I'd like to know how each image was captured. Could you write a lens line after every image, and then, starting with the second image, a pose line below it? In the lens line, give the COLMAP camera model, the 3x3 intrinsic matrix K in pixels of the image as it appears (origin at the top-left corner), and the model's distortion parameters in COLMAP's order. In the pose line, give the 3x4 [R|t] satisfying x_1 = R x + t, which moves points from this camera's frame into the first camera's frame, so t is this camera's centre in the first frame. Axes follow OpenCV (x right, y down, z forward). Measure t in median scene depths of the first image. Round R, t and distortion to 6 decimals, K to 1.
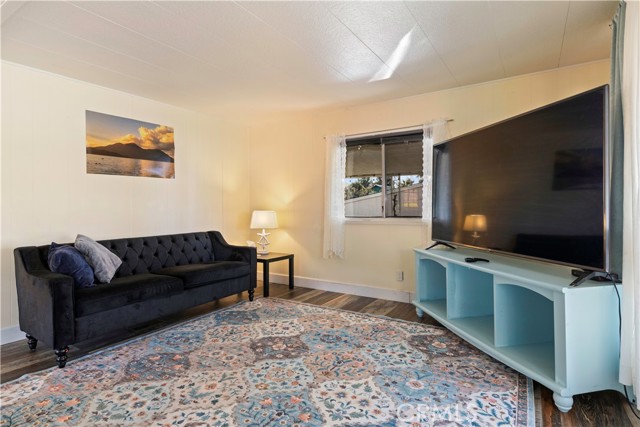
lens RADIAL K [[328.8, 0, 321.2], [0, 328.8, 209.9], [0, 0, 1]] dist [-0.000731, 0.001042]
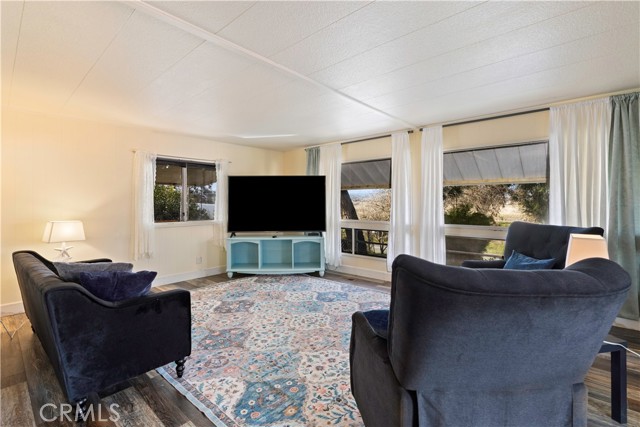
lens RADIAL K [[292.1, 0, 321.0], [0, 292.1, 208.8], [0, 0, 1]] dist [-0.001757, -0.000103]
pose [[0.156308, -0.007544, 0.987680, -1.699587], [0.012200, 0.999909, 0.005707, -0.048755], [-0.987633, 0.011157, 0.156386, 0.464156]]
